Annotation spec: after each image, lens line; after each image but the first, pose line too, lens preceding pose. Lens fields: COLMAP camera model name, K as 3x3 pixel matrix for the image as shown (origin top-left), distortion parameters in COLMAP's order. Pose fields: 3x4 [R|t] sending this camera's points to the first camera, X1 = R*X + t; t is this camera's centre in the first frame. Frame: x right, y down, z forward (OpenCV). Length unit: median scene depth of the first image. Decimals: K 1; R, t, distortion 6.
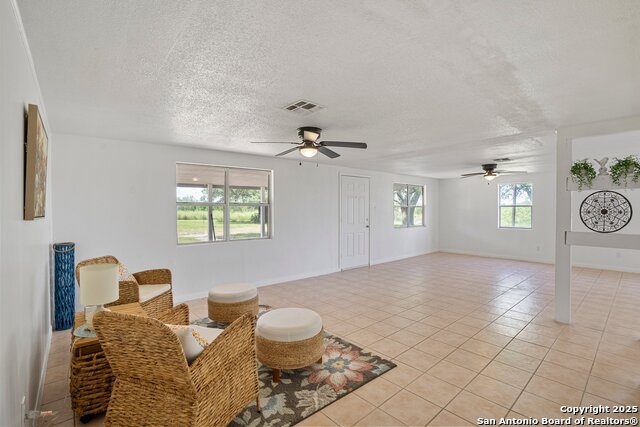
lens RADIAL K [[297.1, 0, 319.5], [0, 297.1, 210.9], [0, 0, 1]] dist [-0.064867, 0.021778]
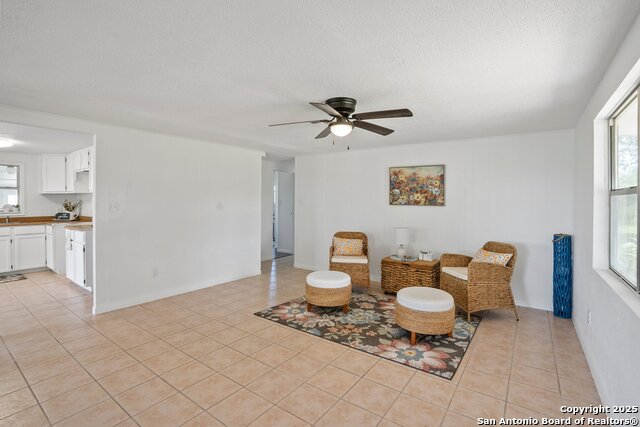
lens RADIAL K [[297.1, 0, 323.6], [0, 297.1, 209.9], [0, 0, 1]] dist [-0.064867, 0.021778]
pose [[-0.973025, 0.007041, -0.230593, 0.132715], [-0.001177, 0.999370, 0.035480, -0.006969], [0.230697, 0.034794, -0.972403, 1.229424]]
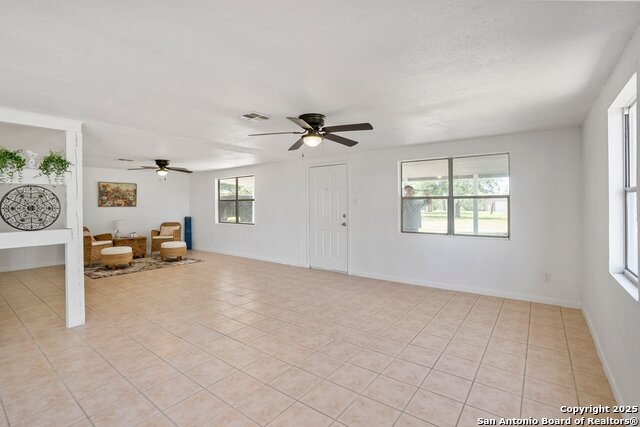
lens RADIAL K [[297.1, 0, 325.7], [0, 297.1, 204.5], [0, 0, 1]] dist [-0.064867, 0.021778]
pose [[0.218708, 0.005752, -0.975773, 1.336905], [0.000258, 0.999982, 0.005952, -0.008156], [0.975790, -0.001553, 0.218703, 1.110357]]
